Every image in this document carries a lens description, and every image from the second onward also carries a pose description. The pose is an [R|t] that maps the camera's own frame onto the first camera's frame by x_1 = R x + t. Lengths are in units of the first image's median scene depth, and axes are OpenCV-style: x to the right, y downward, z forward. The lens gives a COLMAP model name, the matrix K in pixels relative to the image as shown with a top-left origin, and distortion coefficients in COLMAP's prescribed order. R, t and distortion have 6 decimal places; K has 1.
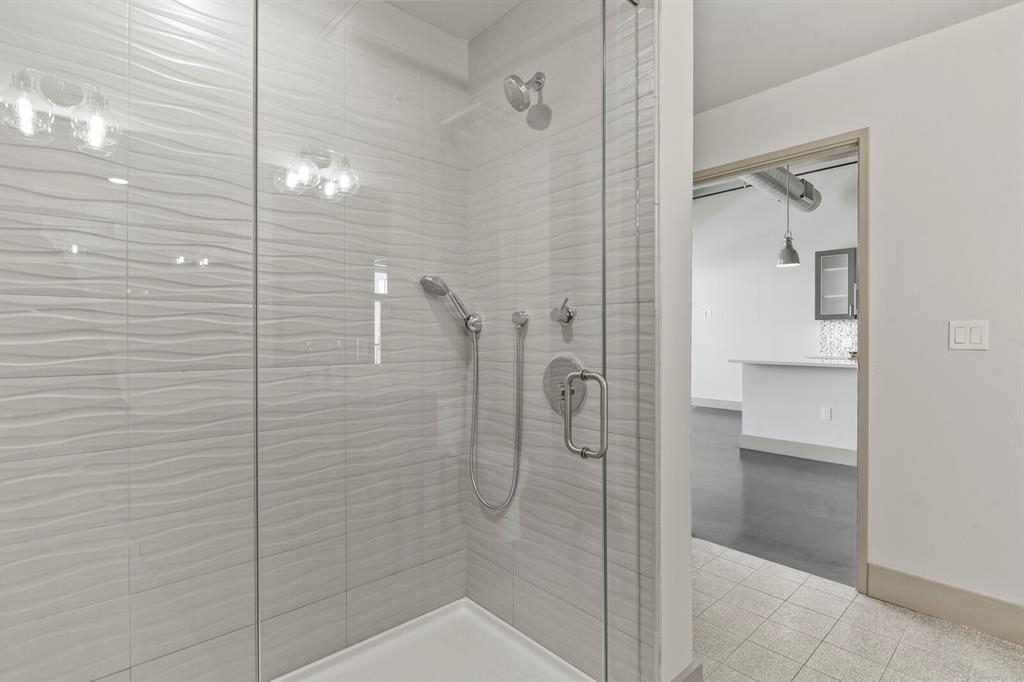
lens RADIAL K [[502.7, 0, 516.0], [0, 502.7, 338.0], [0, 0, 1]] dist [0.001521, -0.005611]
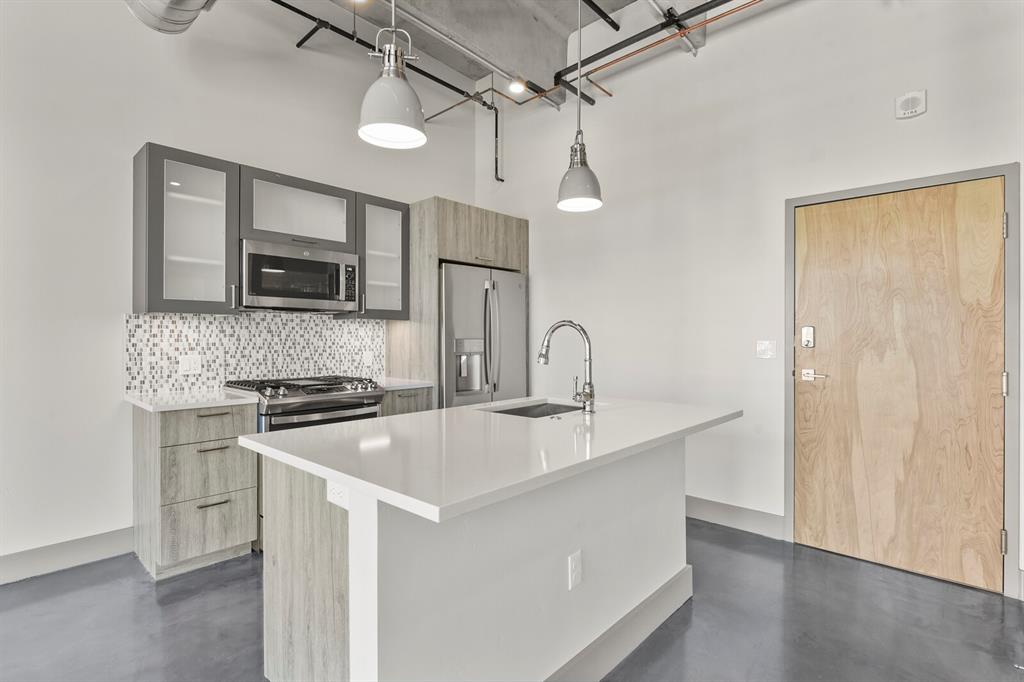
lens RADIAL K [[502.7, 0, 516.0], [0, 502.7, 338.0], [0, 0, 1]] dist [0.001521, -0.005611]
pose [[-0.091834, 0.001500, 0.995773, 0.176151], [0.002721, 0.999996, -0.001255, -0.013771], [-0.995771, 0.002594, -0.091838, 0.755208]]
